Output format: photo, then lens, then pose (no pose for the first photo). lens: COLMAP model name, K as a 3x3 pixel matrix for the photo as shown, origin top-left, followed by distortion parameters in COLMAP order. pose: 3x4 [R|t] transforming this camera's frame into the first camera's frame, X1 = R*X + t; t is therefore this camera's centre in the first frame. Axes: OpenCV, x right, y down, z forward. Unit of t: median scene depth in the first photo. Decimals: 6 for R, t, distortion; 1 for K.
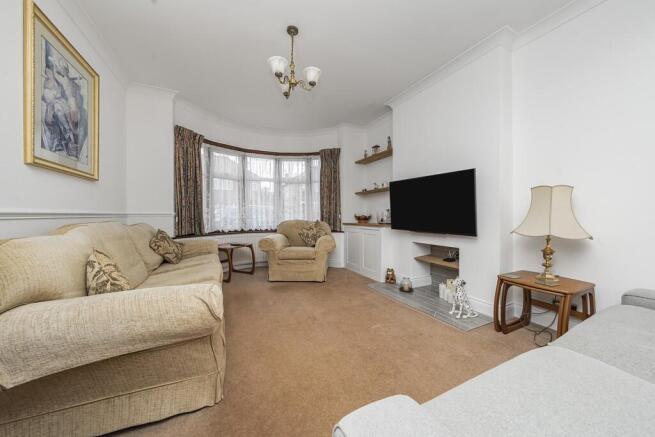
lens RADIAL K [[228.6, 0, 315.1], [0, 228.6, 218.7], [0, 0, 1]] dist [-0.001860, -0.000253]
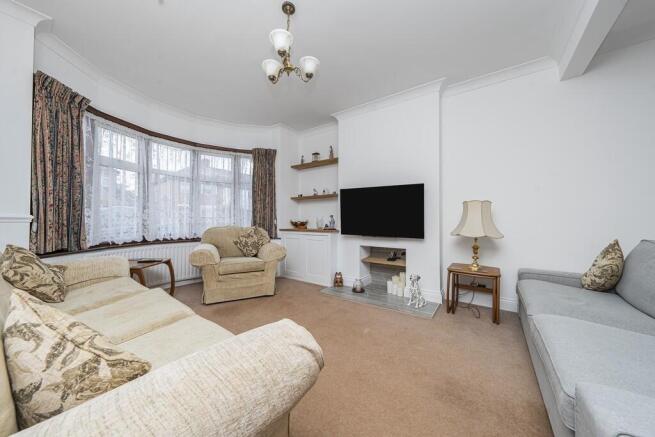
lens RADIAL K [[228.6, 0, 326.6], [0, 228.6, 218.9], [0, 0, 1]] dist [-0.001860, -0.000253]
pose [[0.876668, 0.007824, 0.481032, -0.219258], [0.003023, 0.999758, -0.021771, -0.002158], [-0.481086, 0.020540, 0.876433, 0.106970]]
